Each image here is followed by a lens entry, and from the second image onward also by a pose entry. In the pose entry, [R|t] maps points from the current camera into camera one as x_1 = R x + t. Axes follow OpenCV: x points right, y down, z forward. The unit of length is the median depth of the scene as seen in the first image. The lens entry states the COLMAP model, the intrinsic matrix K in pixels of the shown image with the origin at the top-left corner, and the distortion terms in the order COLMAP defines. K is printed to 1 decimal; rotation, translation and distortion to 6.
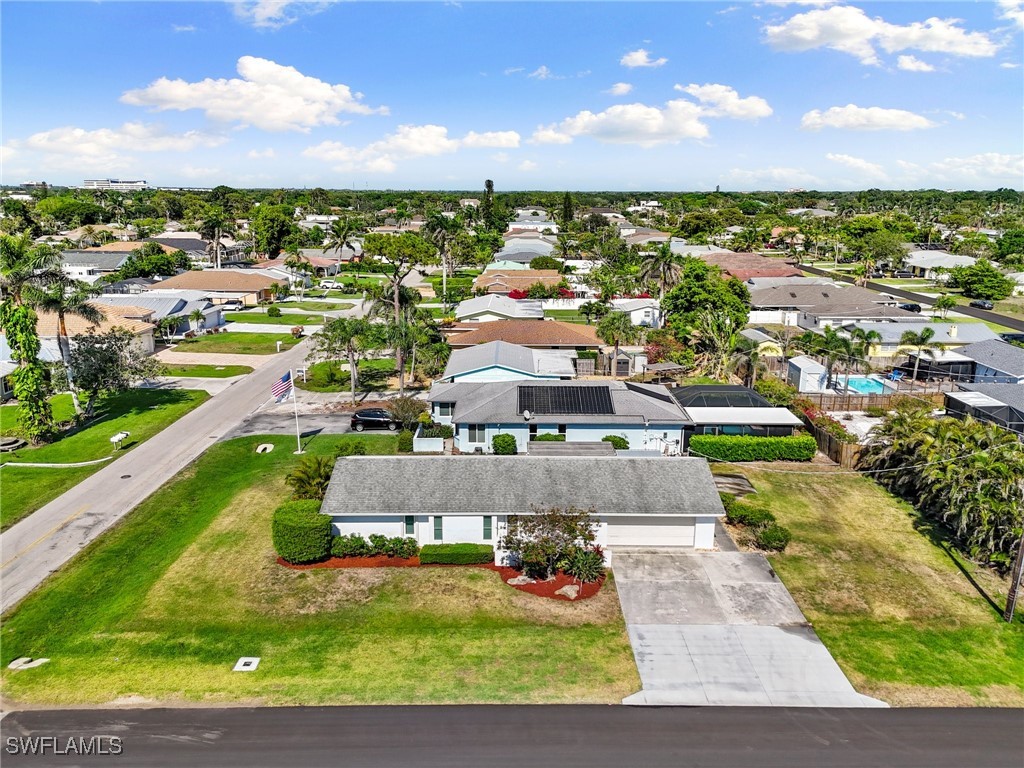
lens RADIAL K [[740.7, 0, 512.0], [0, 740.7, 384.0], [0, 0, 1]] dist [0.064317, -0.054387]
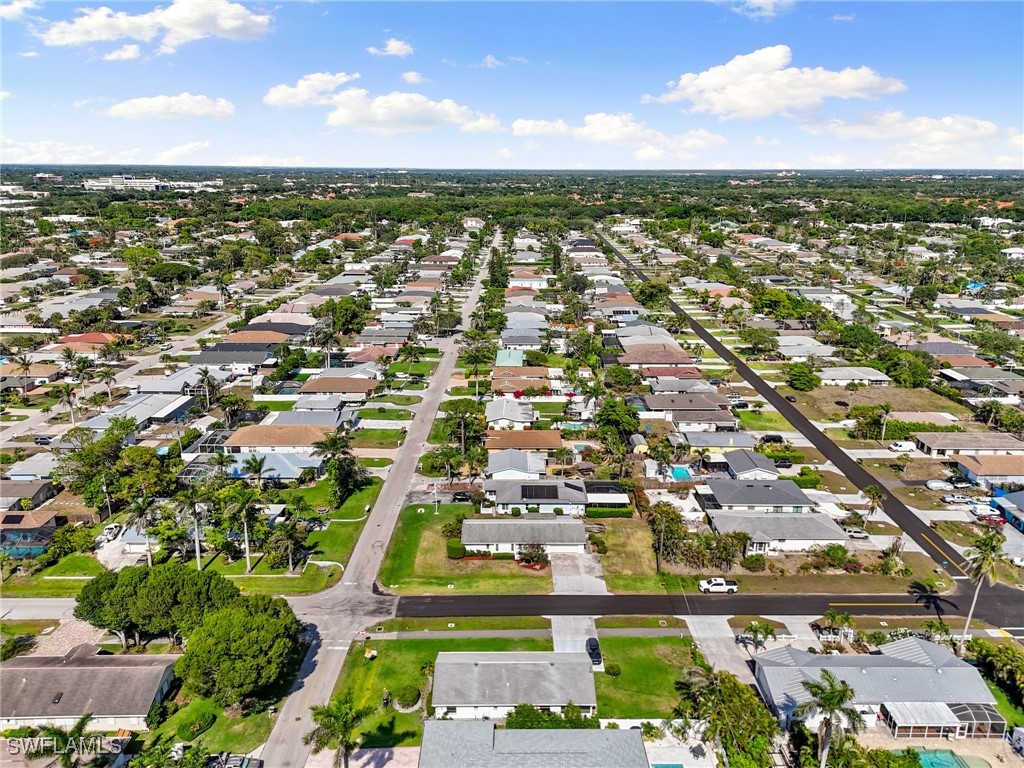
lens RADIAL K [[740.7, 0, 512.0], [0, 740.7, 384.0], [0, 0, 1]] dist [0.064317, -0.054387]
pose [[0.999986, -0.002208, 0.004841, -0.048819], [0.002050, 0.999468, 0.032537, -0.611711], [-0.004911, -0.032527, 0.999459, -2.166672]]
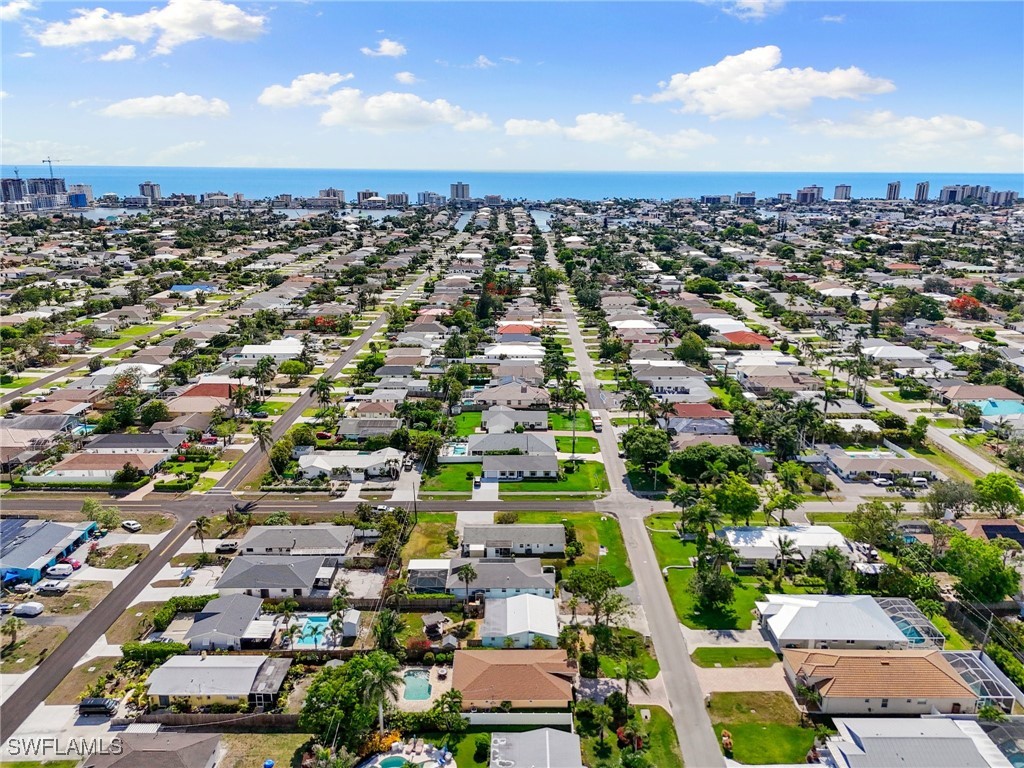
lens RADIAL K [[740.7, 0, 512.0], [0, 740.7, 384.0], [0, 0, 1]] dist [0.064317, -0.054387]
pose [[-0.999780, -0.007985, -0.019382, 0.114461], [-0.016693, 0.862542, 0.505710, -2.533768], [0.012680, 0.505922, -0.862486, 4.106071]]
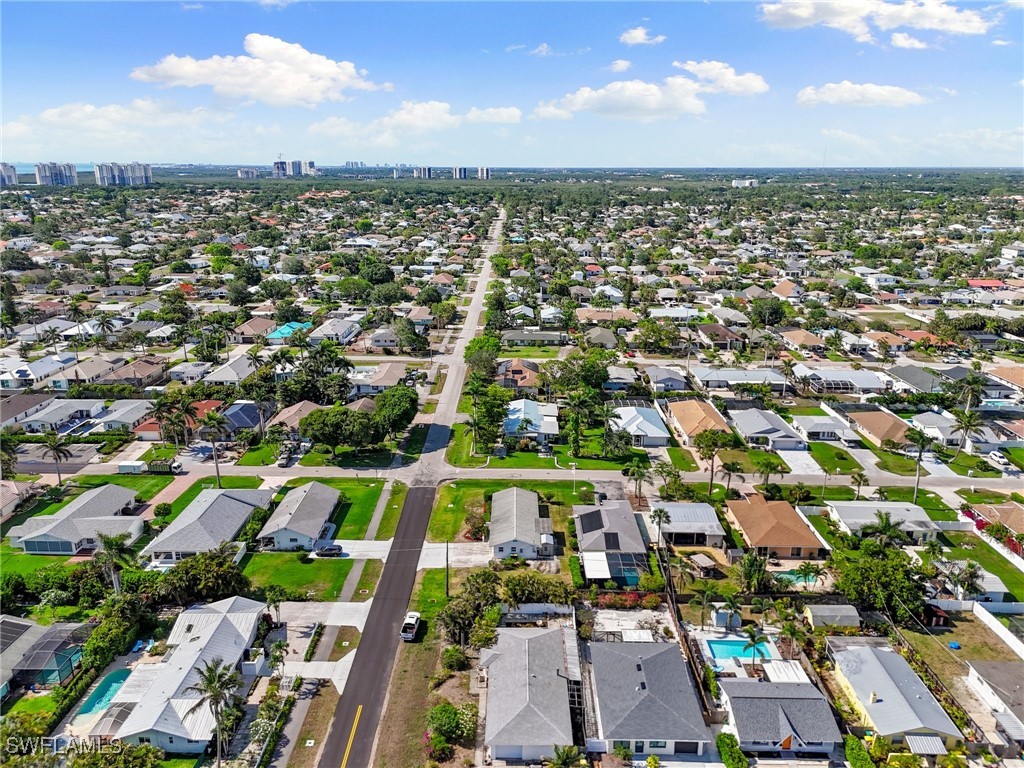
lens RADIAL K [[740.7, 0, 512.0], [0, 740.7, 384.0], [0, 0, 1]] dist [0.064317, -0.054387]
pose [[-0.000050, 0.268903, -0.963167, 3.107222], [-0.251752, 0.932142, 0.260254, -1.296822], [0.967792, 0.242492, 0.067650, 0.718329]]
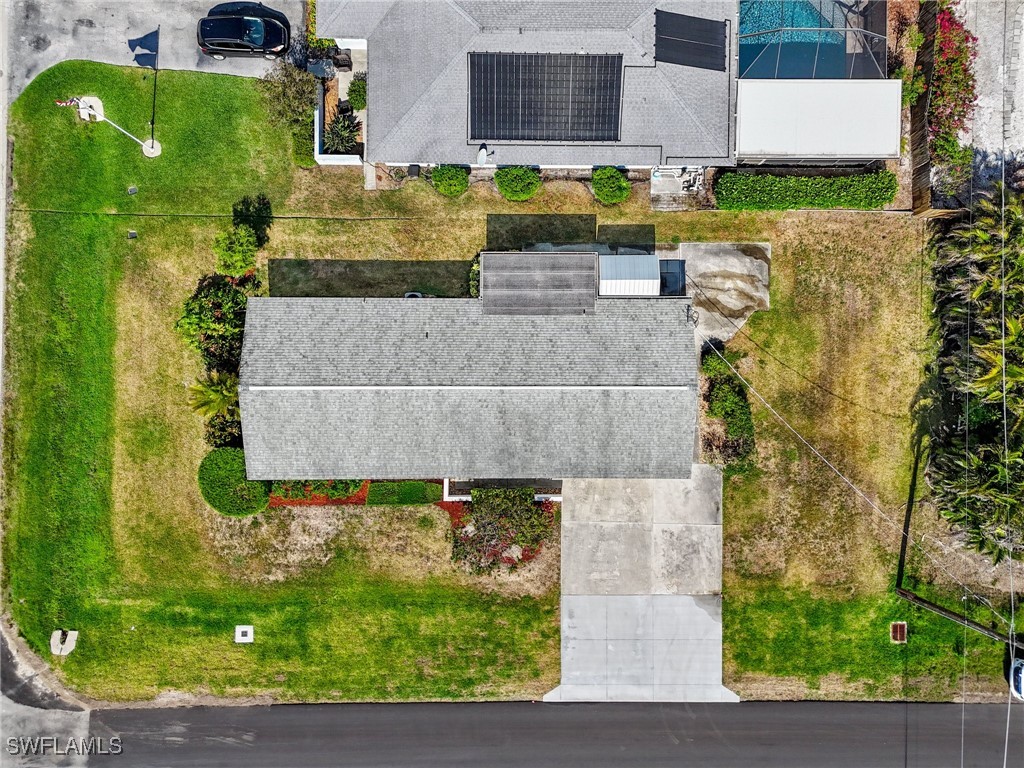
lens RADIAL K [[740.7, 0, 512.0], [0, 740.7, 384.0], [0, 0, 1]] dist [0.064317, -0.054387]
pose [[0.999940, 0.004220, 0.010067, 0.054945], [-0.010818, 0.260157, 0.965506, -0.732837], [0.001455, -0.965557, 0.260187, 0.862057]]
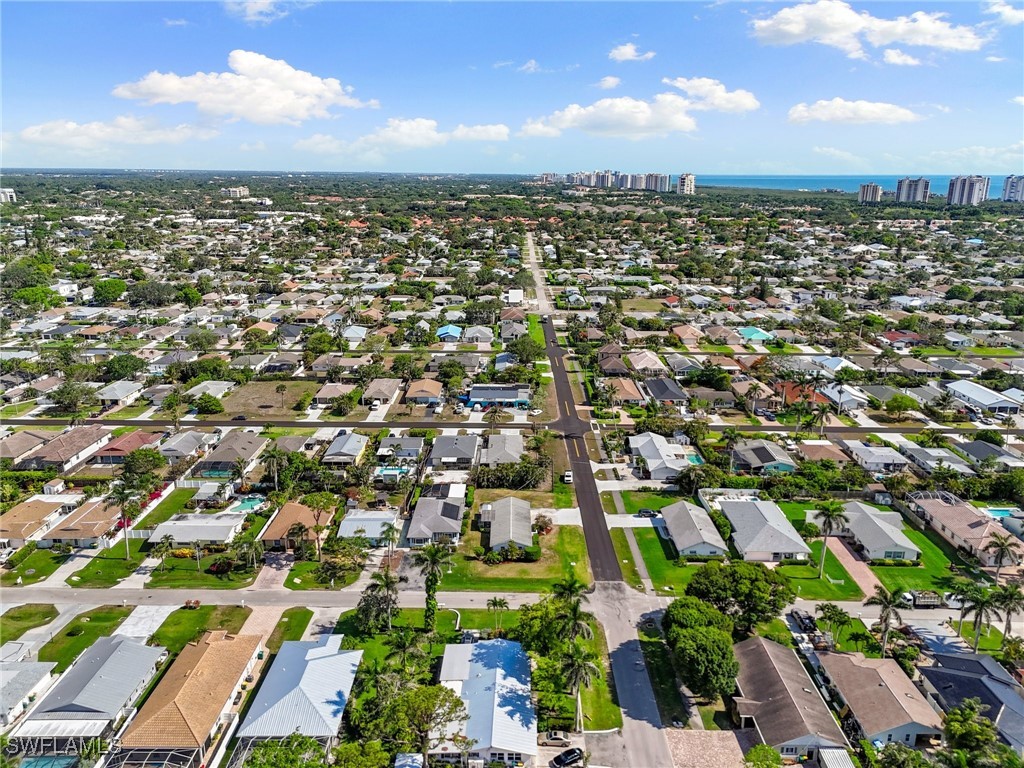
lens RADIAL K [[740.7, 0, 512.0], [0, 740.7, 384.0], [0, 0, 1]] dist [0.064317, -0.054387]
pose [[0.000404, -0.273459, 0.961883, -3.663254], [0.244254, 0.932776, 0.265082, -1.631075], [-0.969711, 0.234837, 0.067171, 0.649361]]
